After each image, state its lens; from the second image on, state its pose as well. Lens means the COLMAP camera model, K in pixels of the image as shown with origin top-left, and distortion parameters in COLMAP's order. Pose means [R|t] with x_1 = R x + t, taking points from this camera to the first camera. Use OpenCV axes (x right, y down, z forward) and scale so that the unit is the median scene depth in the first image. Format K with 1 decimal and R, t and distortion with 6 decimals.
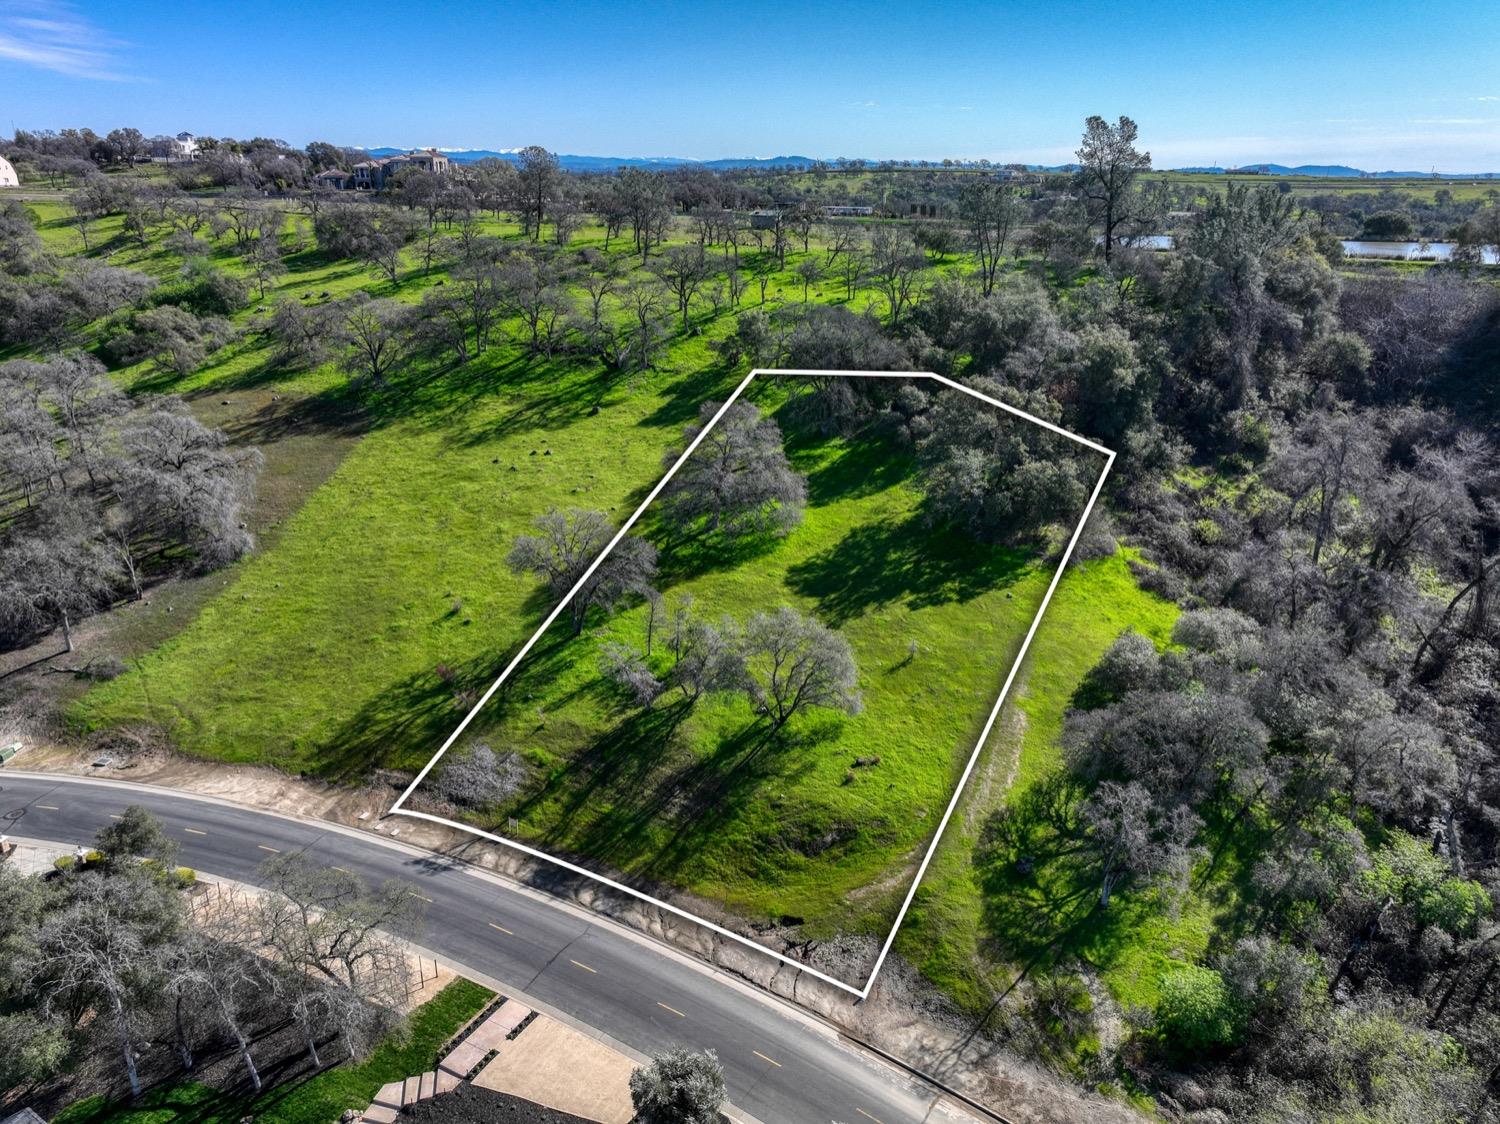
lens RADIAL K [[1054.6, 0, 750.0], [0, 1054.6, 562.0], [0, 0, 1]] dist [0.005618, 0.001384]
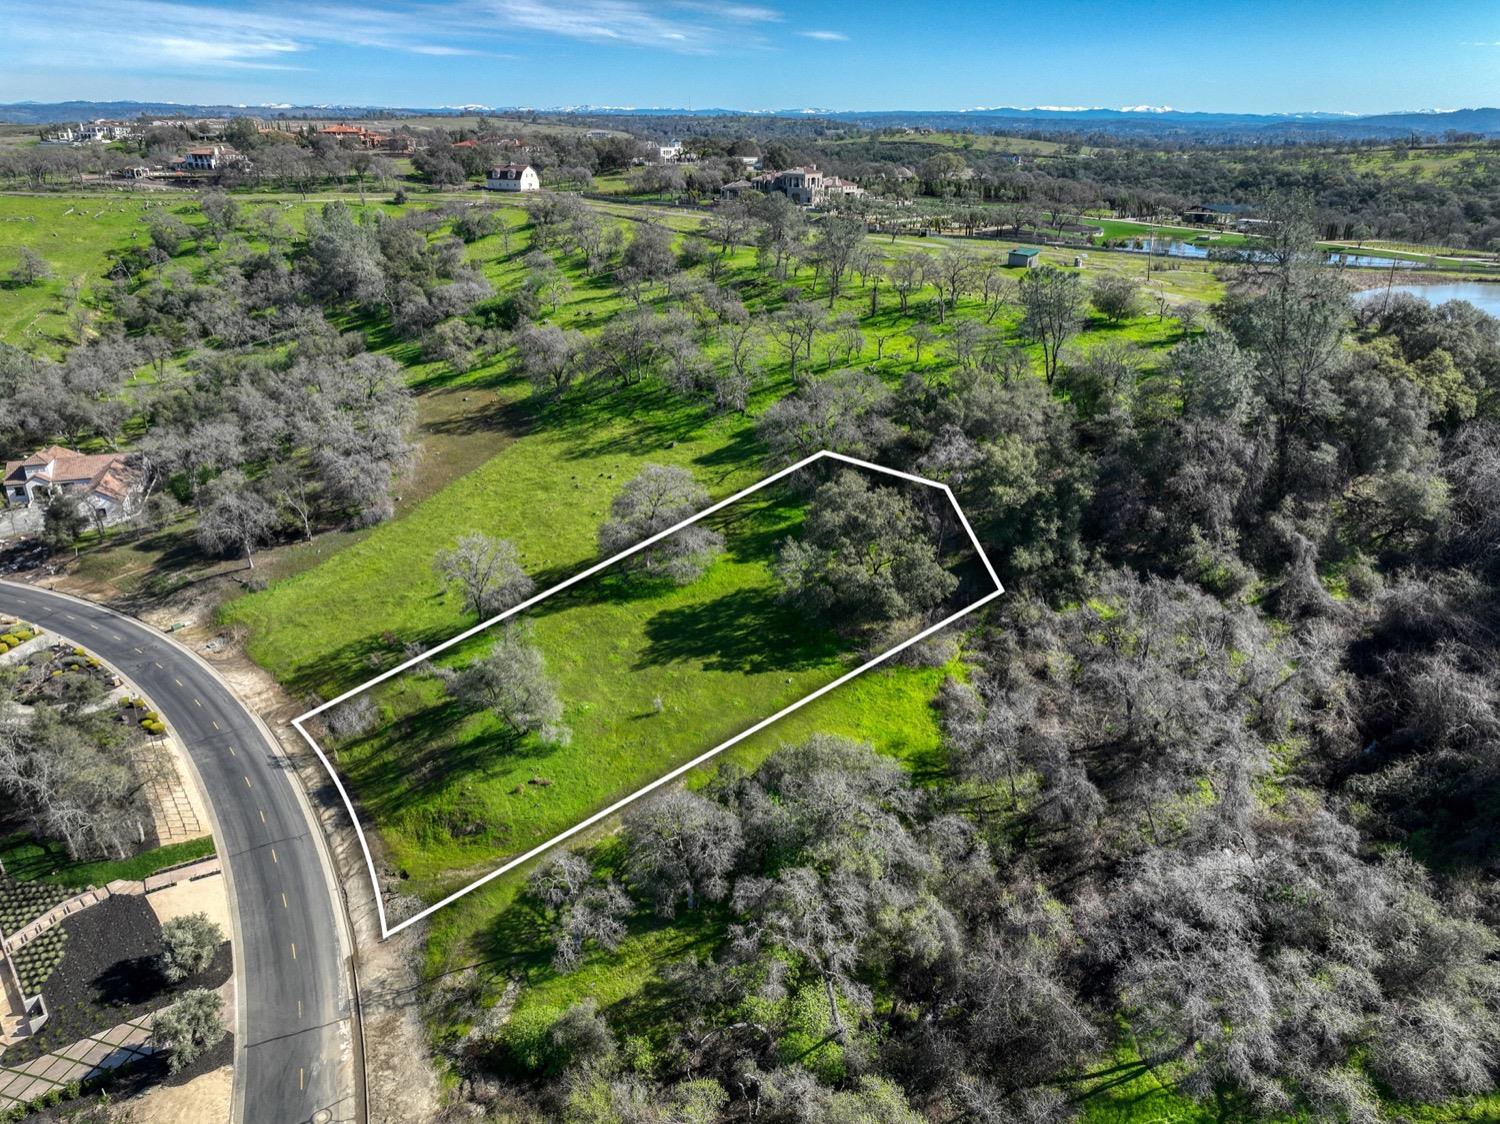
lens RADIAL K [[1055.7, 0, 750.0], [0, 1055.7, 562.0], [0, 0, 1]] dist [-0.005438, 0.022025]
pose [[0.860936, 0.182792, -0.474739, 0.793264], [-0.166677, 0.983059, 0.076247, -0.183490], [0.480634, 0.013484, 0.876818, 0.021961]]
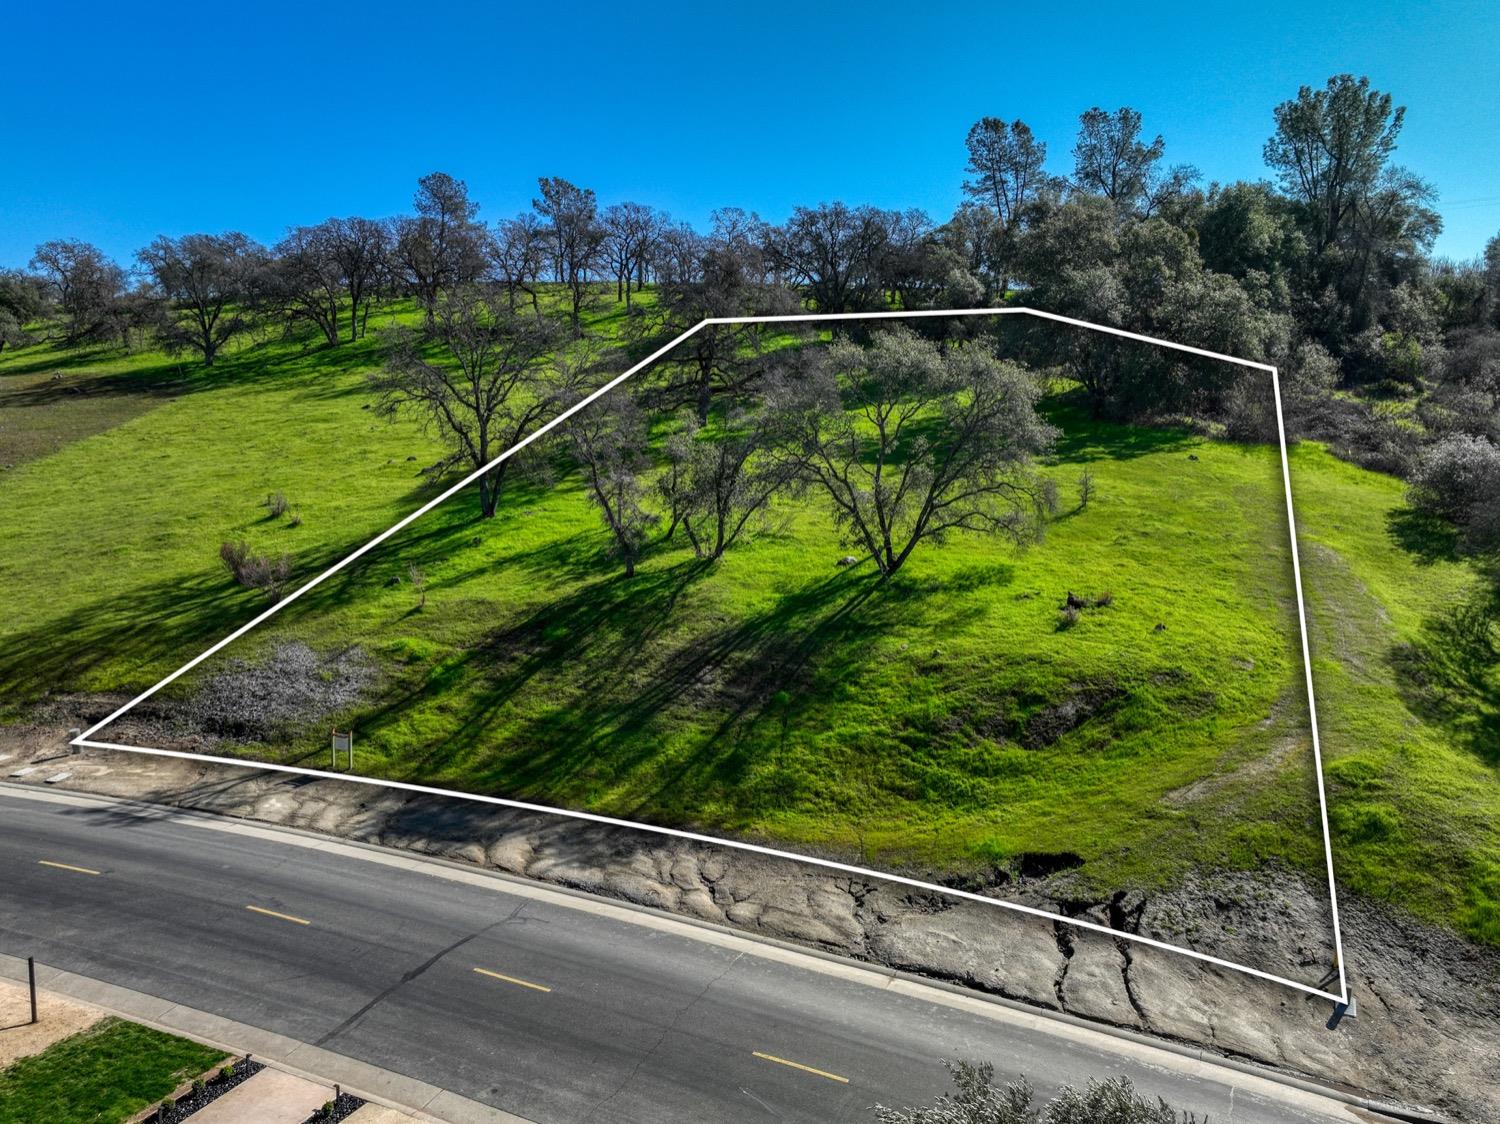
lens RADIAL K [[1055.7, 0, 750.0], [0, 1055.7, 562.0], [0, 0, 1]] dist [-0.005438, 0.022025]
pose [[0.995194, -0.015818, 0.096634, -0.086380], [0.038436, 0.970765, -0.236935, 0.258646], [-0.090061, 0.239510, 0.966708, 0.486635]]
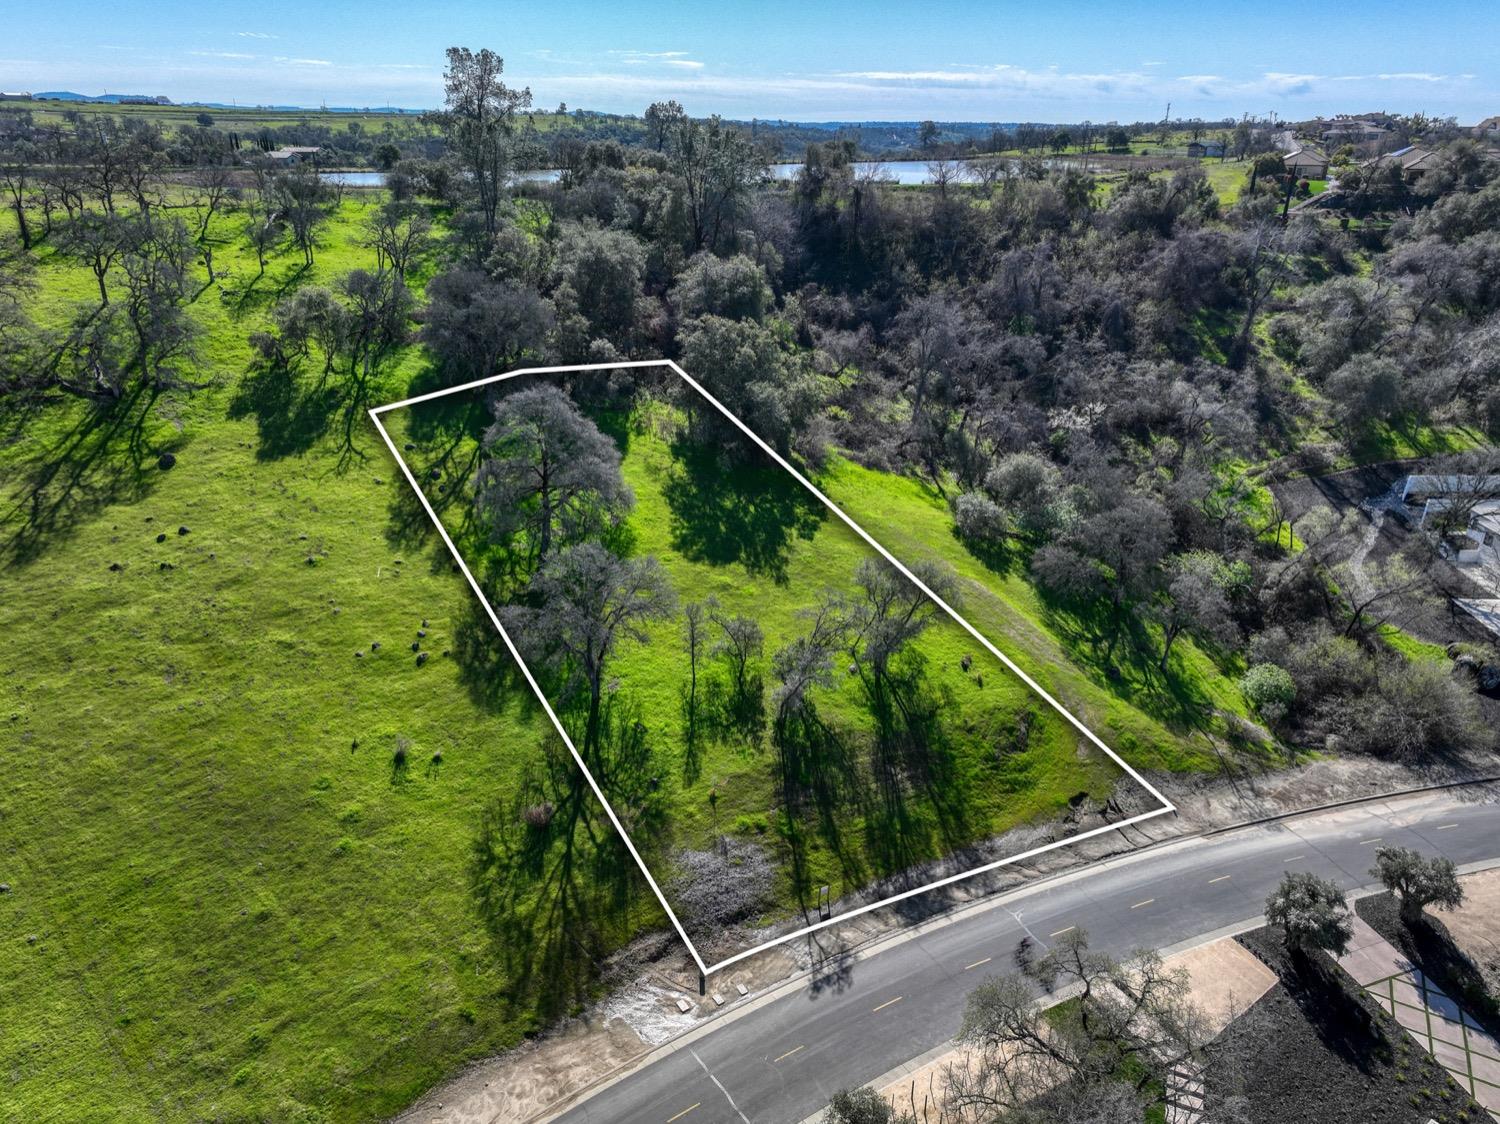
lens RADIAL K [[1055.7, 0, 750.0], [0, 1055.7, 562.0], [0, 0, 1]] dist [-0.005438, 0.022025]
pose [[0.568641, -0.323848, 0.756155, -0.739712], [0.281259, 0.940384, 0.191238, -0.164729], [-0.773007, 0.103930, 0.625826, 0.440331]]
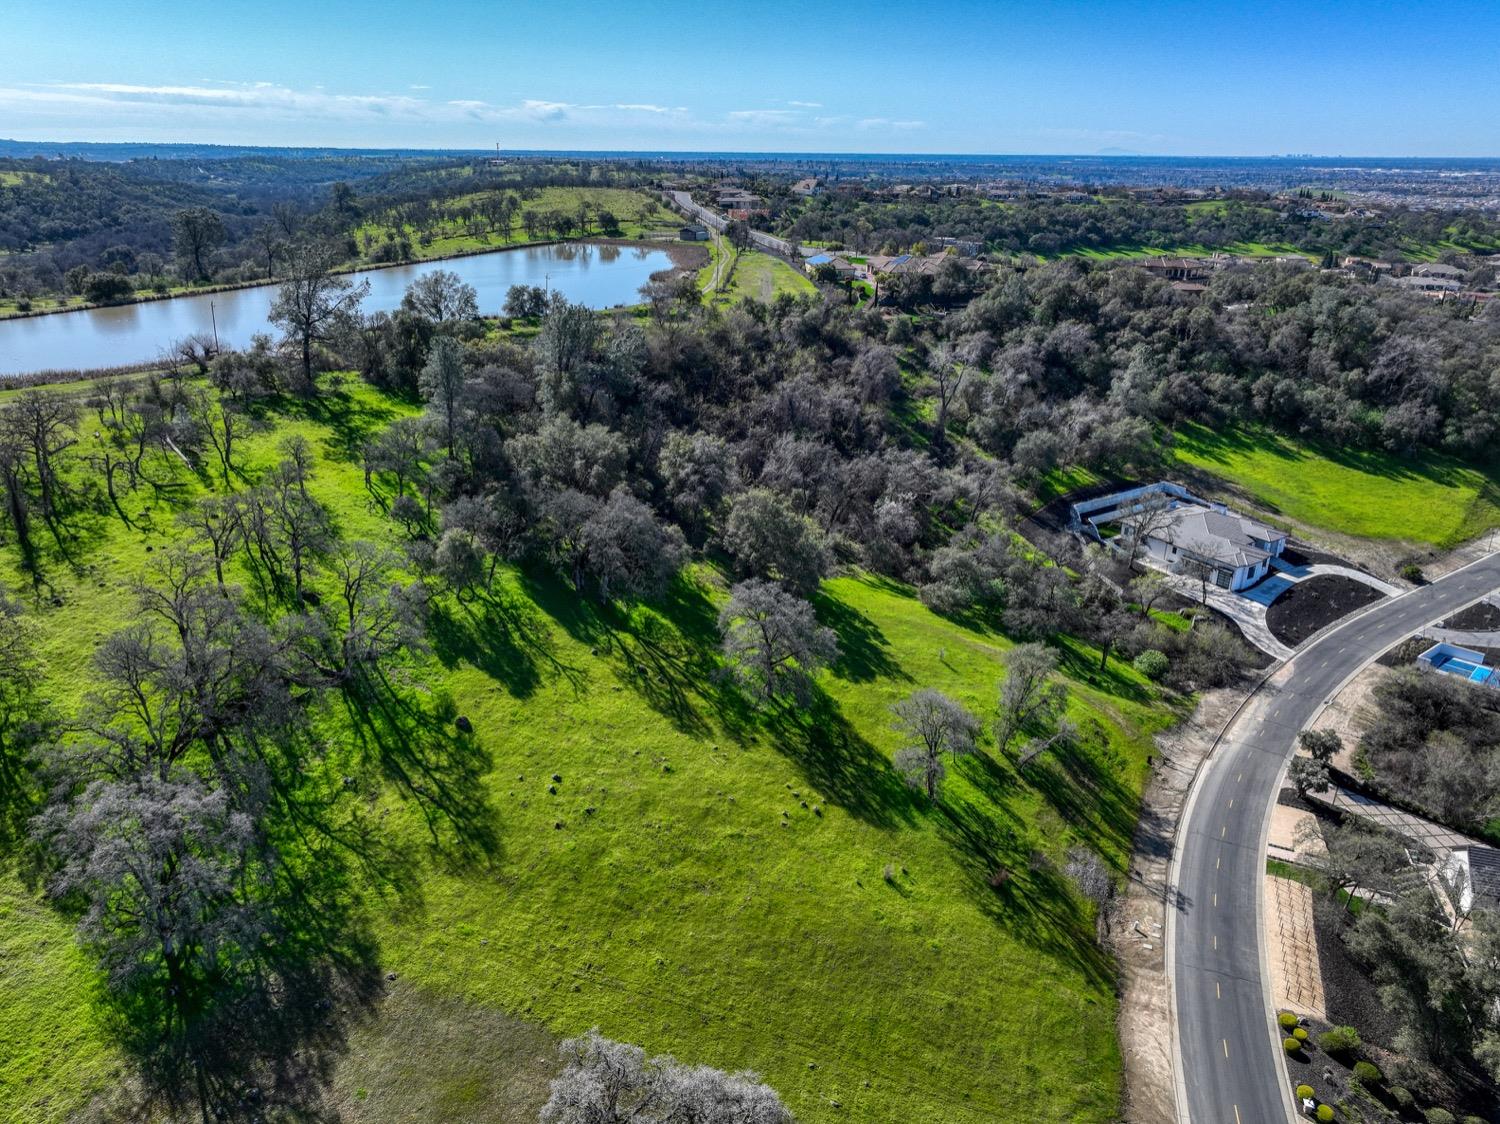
lens RADIAL K [[1042.4, 0, 750.0], [0, 1042.4, 562.0], [0, 0, 1]] dist [0.001363, 0.000288]
pose [[0.001466, -0.376183, 0.926544, -1.226111], [0.334470, 0.873366, 0.354064, -0.679215], [-0.942405, 0.309382, 0.127103, 1.064615]]
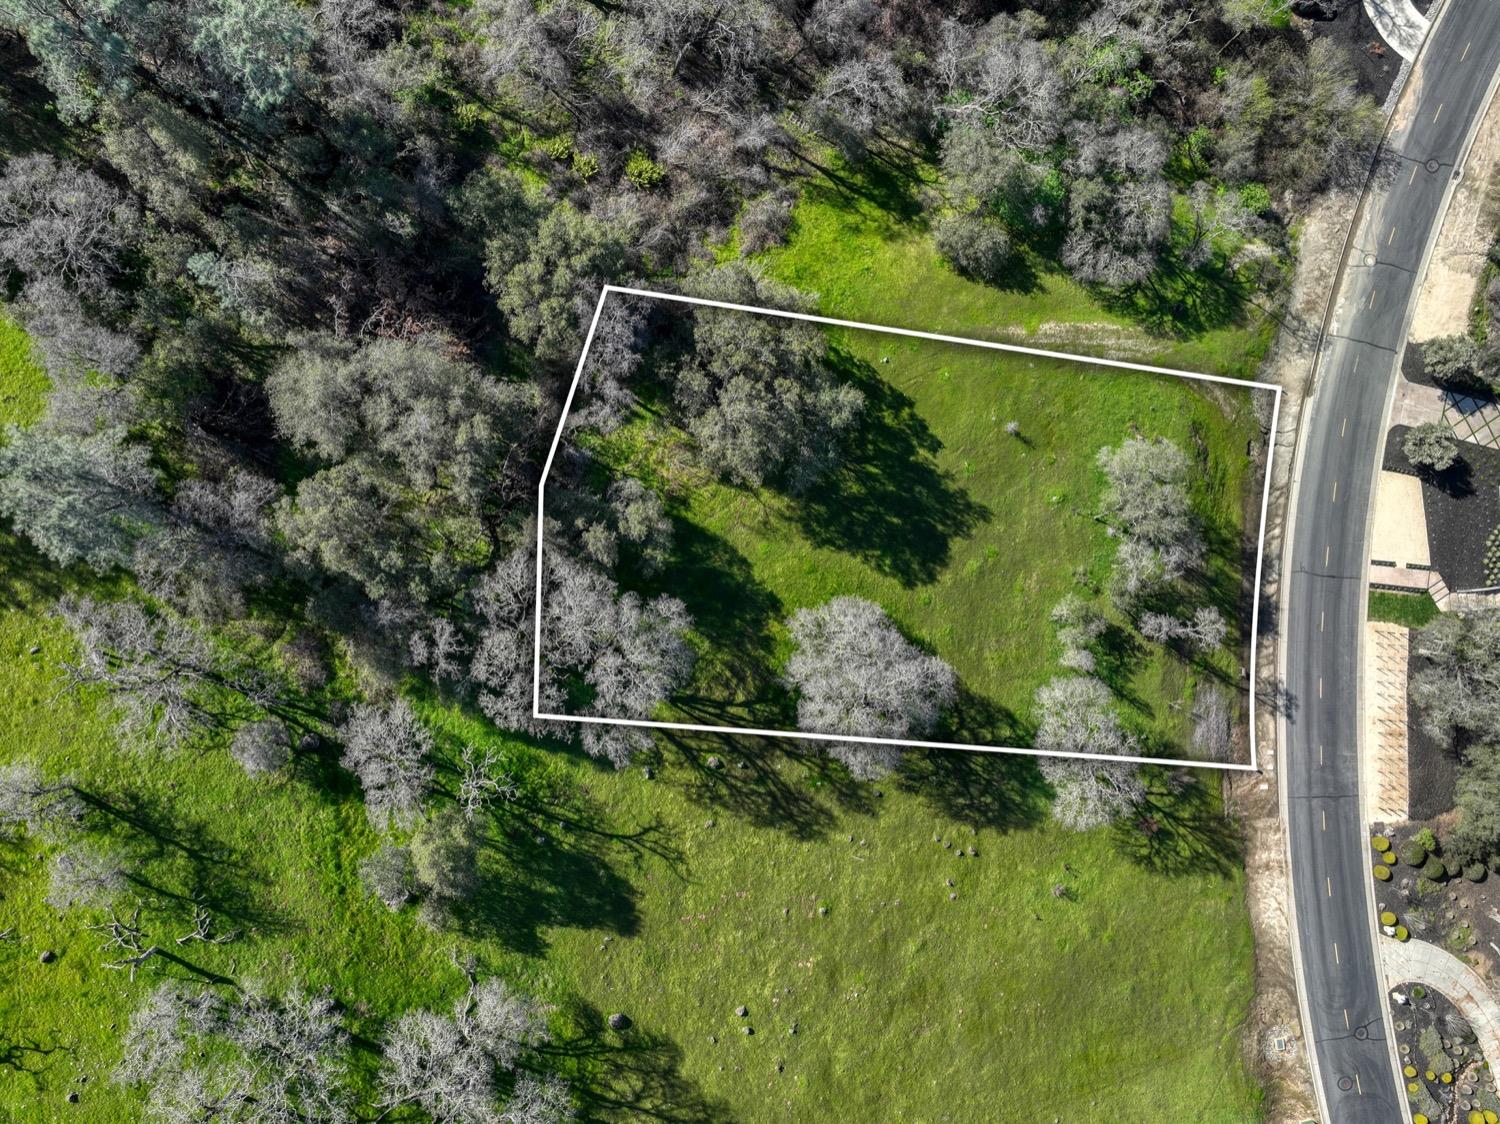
lens RADIAL K [[1055.7, 0, 750.0], [0, 1055.7, 562.0], [0, 0, 1]] dist [-0.005438, 0.022025]
pose [[-0.379574, -0.925102, -0.010477, 0.144695], [0.306140, -0.136281, 0.942181, -1.087066], [-0.873042, 0.354420, 0.334940, 0.949271]]
